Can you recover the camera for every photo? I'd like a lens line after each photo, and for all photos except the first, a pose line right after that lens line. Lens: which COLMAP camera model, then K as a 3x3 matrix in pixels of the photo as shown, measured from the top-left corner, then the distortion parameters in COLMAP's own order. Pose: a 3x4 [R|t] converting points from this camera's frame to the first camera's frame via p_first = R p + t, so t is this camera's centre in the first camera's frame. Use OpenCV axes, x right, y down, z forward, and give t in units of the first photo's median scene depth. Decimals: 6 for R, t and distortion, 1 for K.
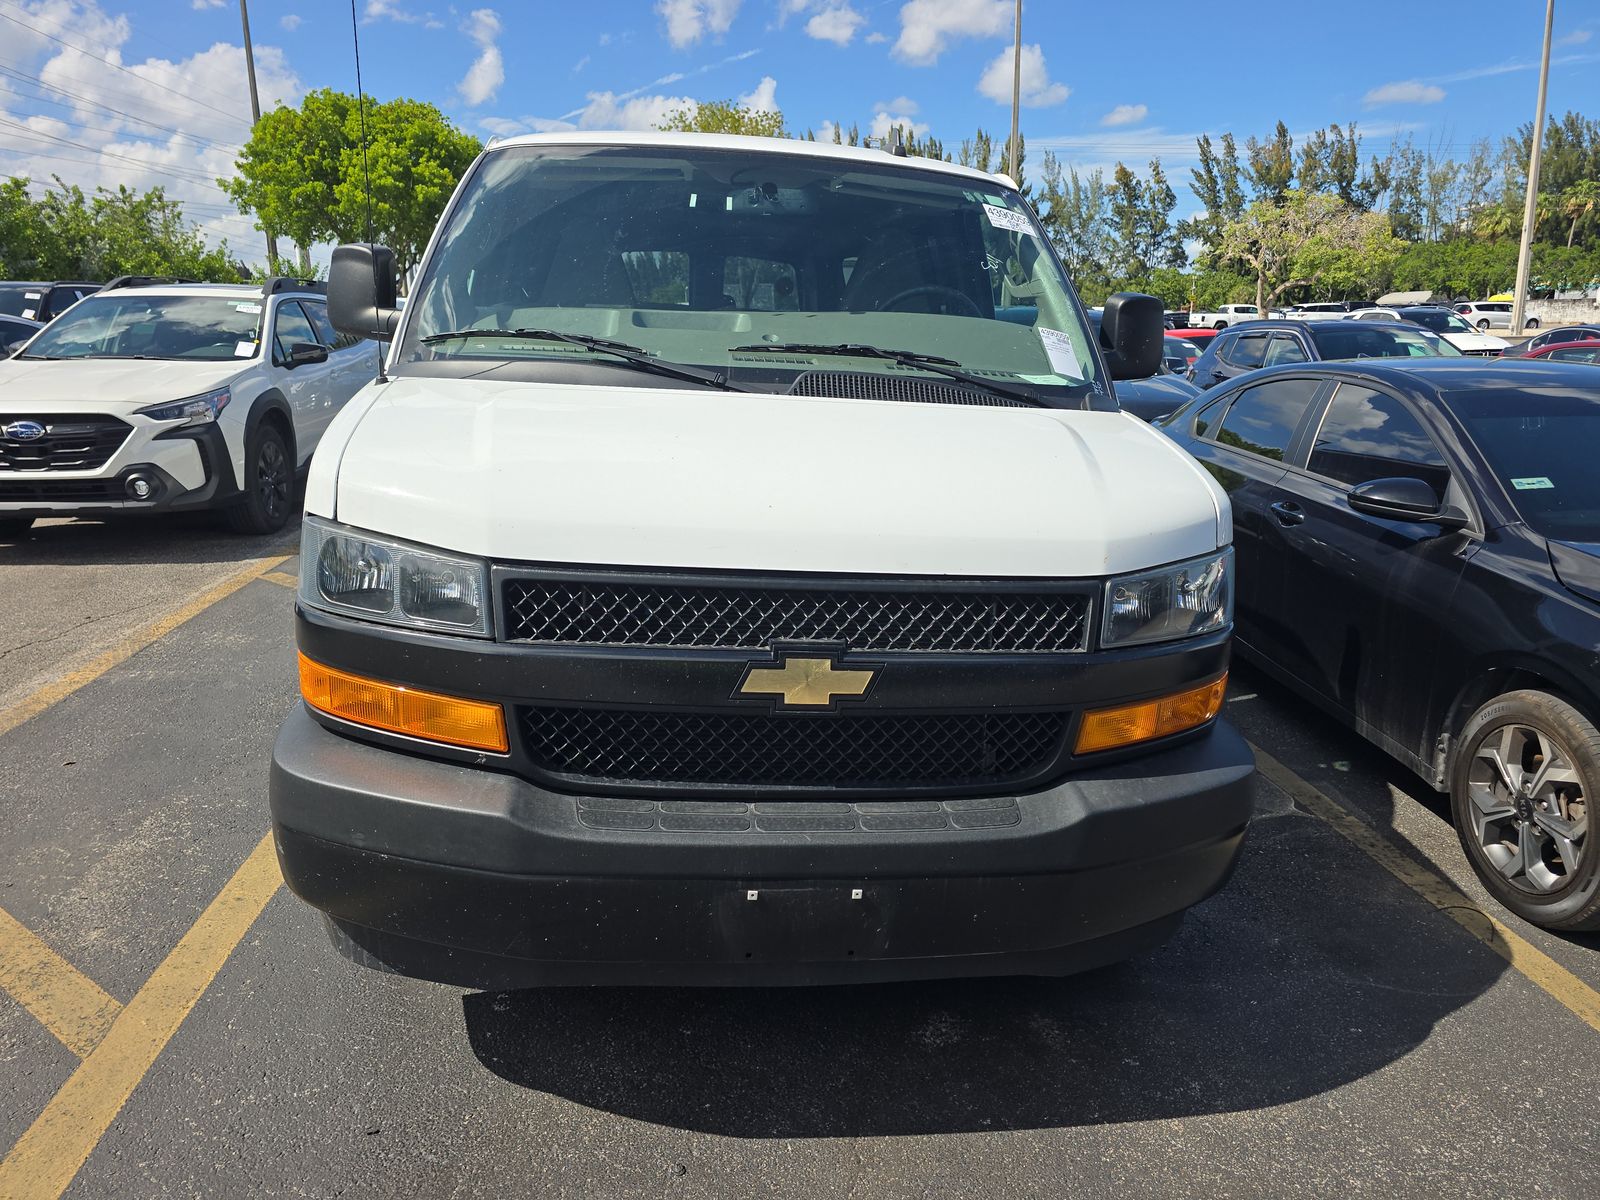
lens RADIAL K [[1075.4, 0, 803.5], [0, 1075.4, 600.7], [0, 0, 1]] dist [0.044398, -0.036705]
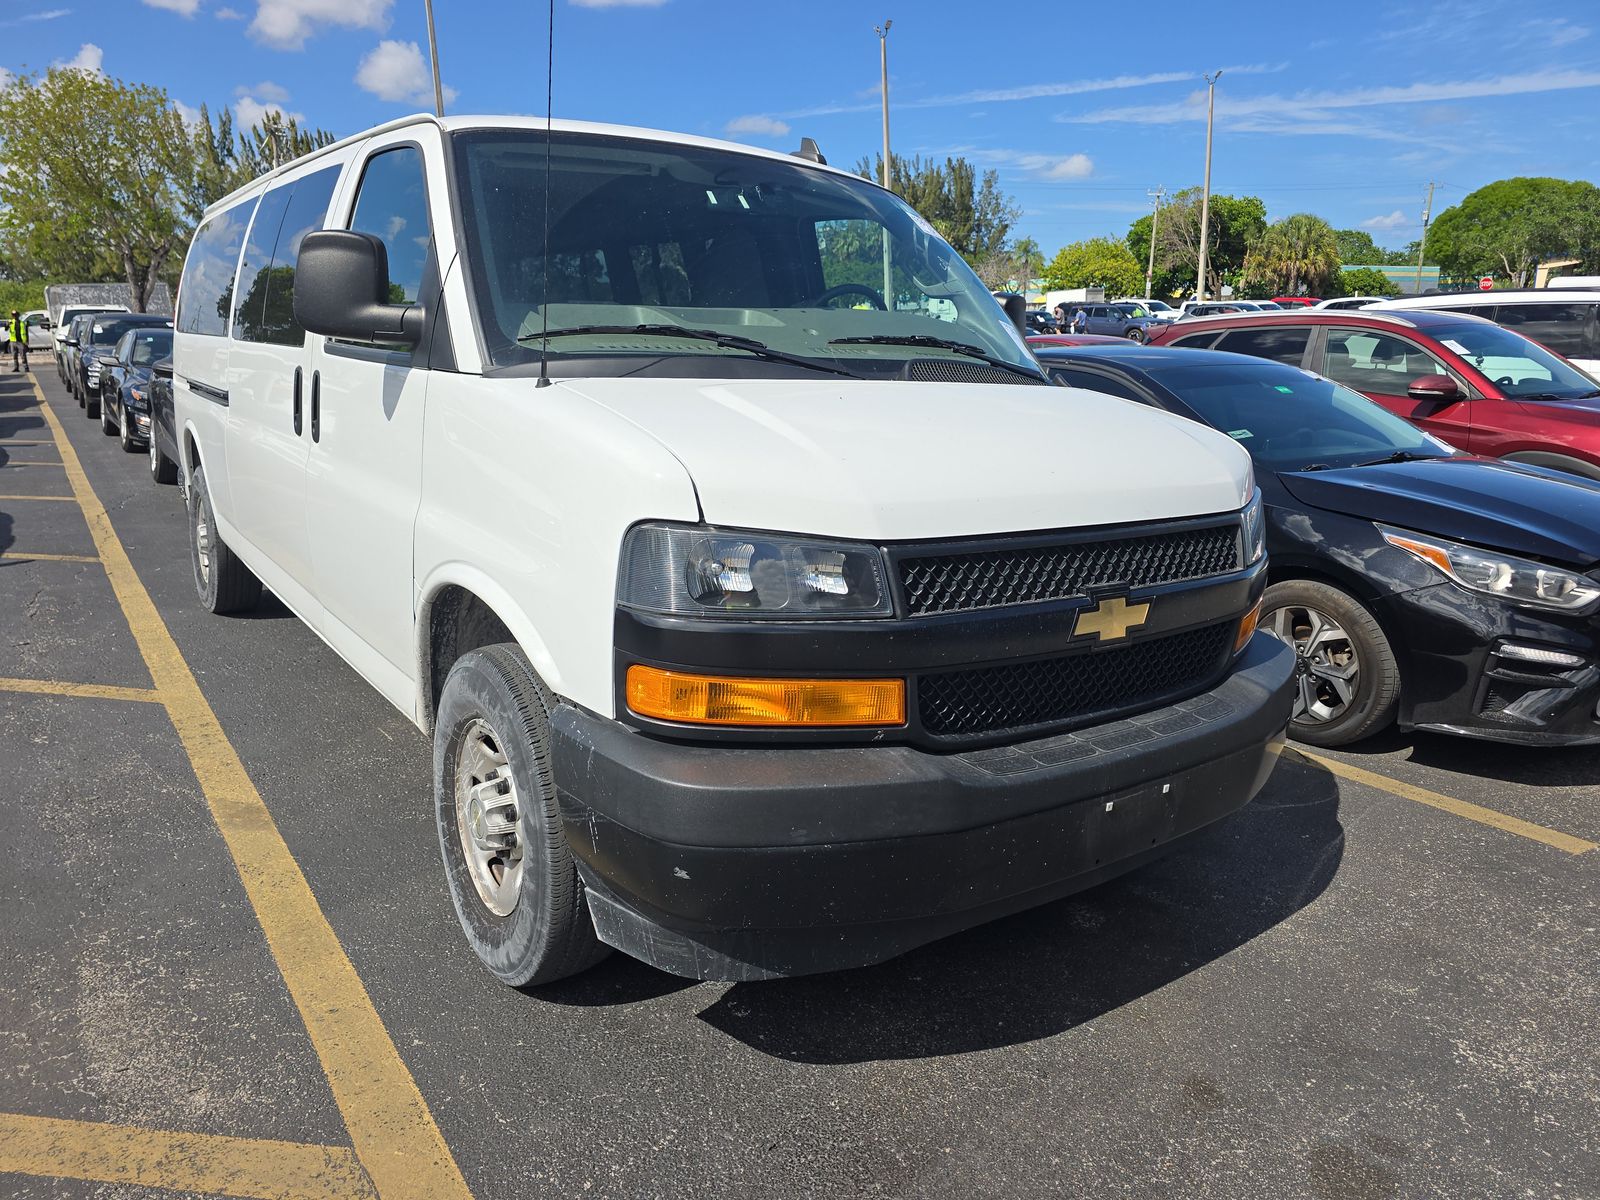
lens RADIAL K [[1075.4, 0, 797.8], [0, 1075.4, 599.6], [0, 0, 1]] dist [0.044398, -0.036705]
pose [[0.874307, -0.128560, 0.468038, -0.613276], [0.131212, 0.990984, 0.027096, -0.015817], [-0.467301, 0.037722, 0.883293, 0.089442]]
